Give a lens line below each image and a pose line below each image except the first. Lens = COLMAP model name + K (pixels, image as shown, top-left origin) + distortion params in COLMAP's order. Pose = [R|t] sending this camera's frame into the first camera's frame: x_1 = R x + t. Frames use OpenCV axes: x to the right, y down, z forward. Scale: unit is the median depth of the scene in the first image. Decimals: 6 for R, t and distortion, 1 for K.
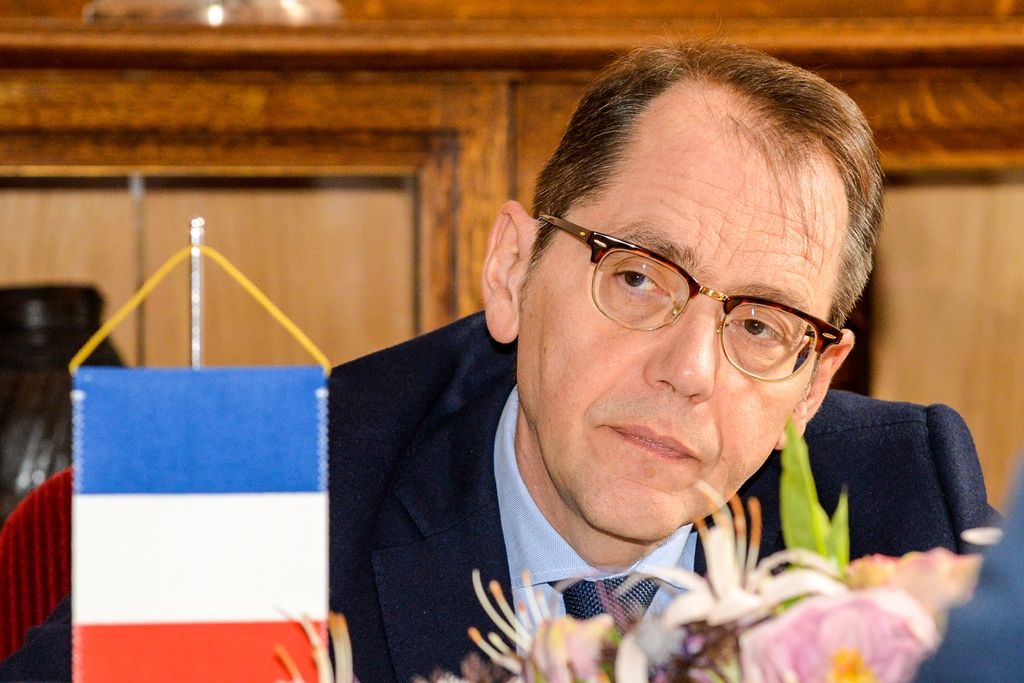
lens RADIAL K [[7107.0, 0, 513.4], [0, 7107.0, 341.8], [0, 0, 1]] dist [1.827741, 0.000000]
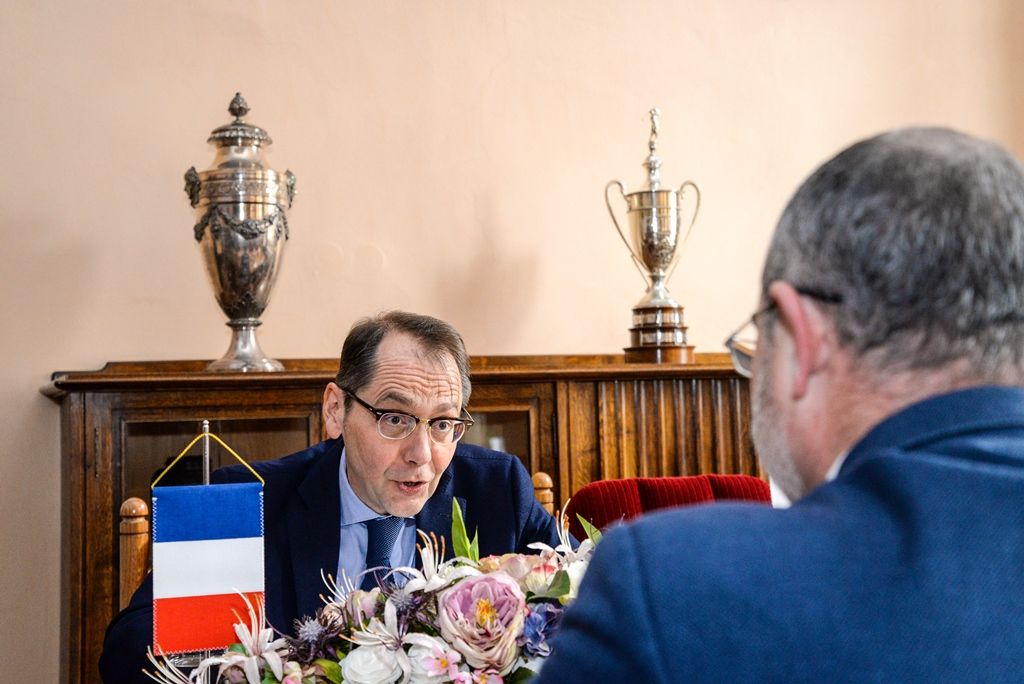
lens RADIAL K [[1377.5, 0, 515.4], [0, 1377.5, 336.7], [0, 0, 1]] dist [0.113186, 0.000000]
pose [[0.992042, -0.023020, 0.123785, 0.003131], [0.034252, 0.995407, -0.089392, -0.001447], [-0.121158, 0.092921, 0.988274, 0.513219]]
